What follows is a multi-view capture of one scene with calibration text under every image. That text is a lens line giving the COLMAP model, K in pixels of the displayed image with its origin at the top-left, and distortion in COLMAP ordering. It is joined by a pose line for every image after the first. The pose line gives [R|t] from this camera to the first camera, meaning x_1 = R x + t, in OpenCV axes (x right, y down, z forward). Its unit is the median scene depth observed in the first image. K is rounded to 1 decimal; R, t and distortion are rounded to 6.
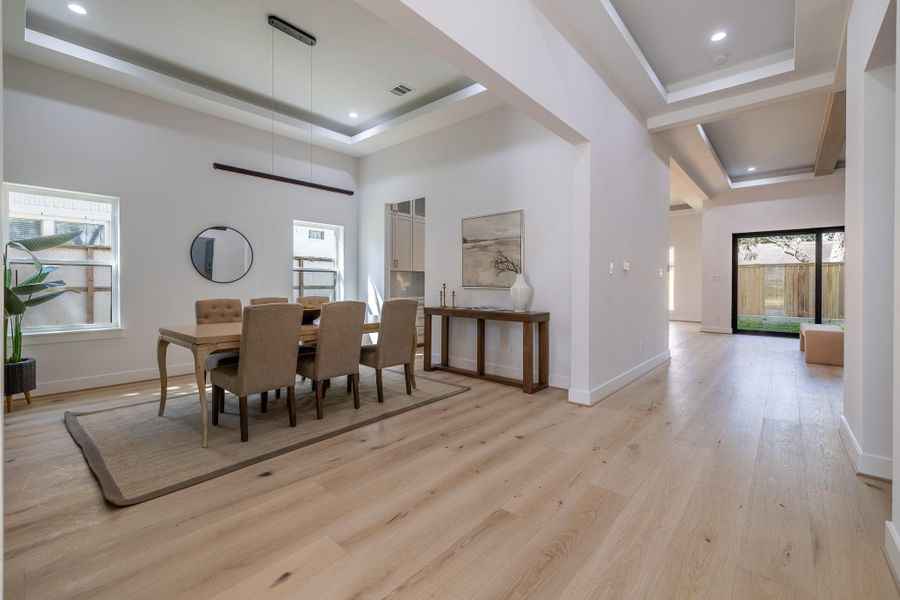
lens RADIAL K [[390.4, 0, 451.5], [0, 390.4, 293.0], [0, 0, 1]] dist [-0.001814, 0.000021]
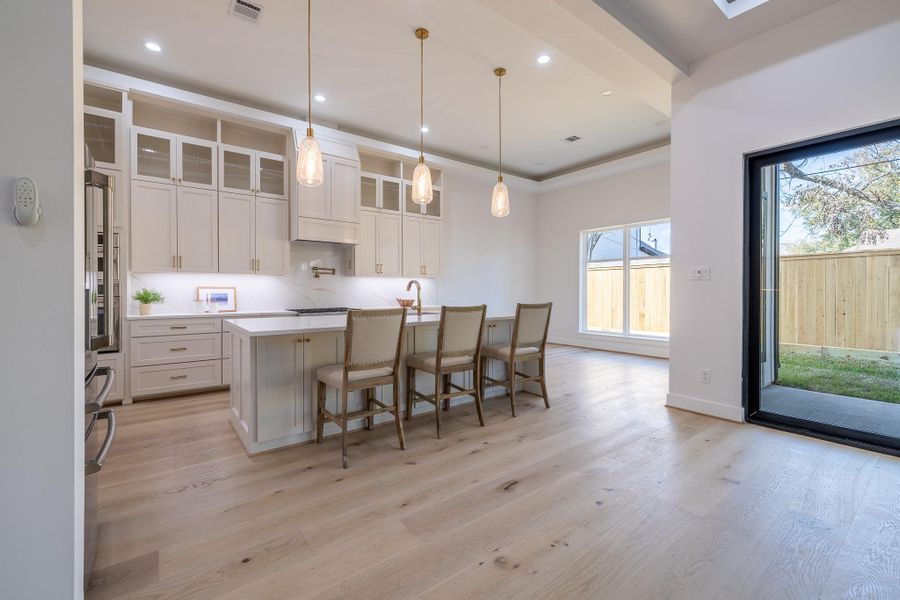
lens RADIAL K [[390.4, 0, 449.4], [0, 390.4, 294.0], [0, 0, 1]] dist [-0.001814, 0.000021]
pose [[0.980068, -0.008171, -0.198496, 0.396139], [0.004376, 0.999799, -0.019553, -0.008460], [0.198616, 0.018294, 0.979907, 0.442405]]
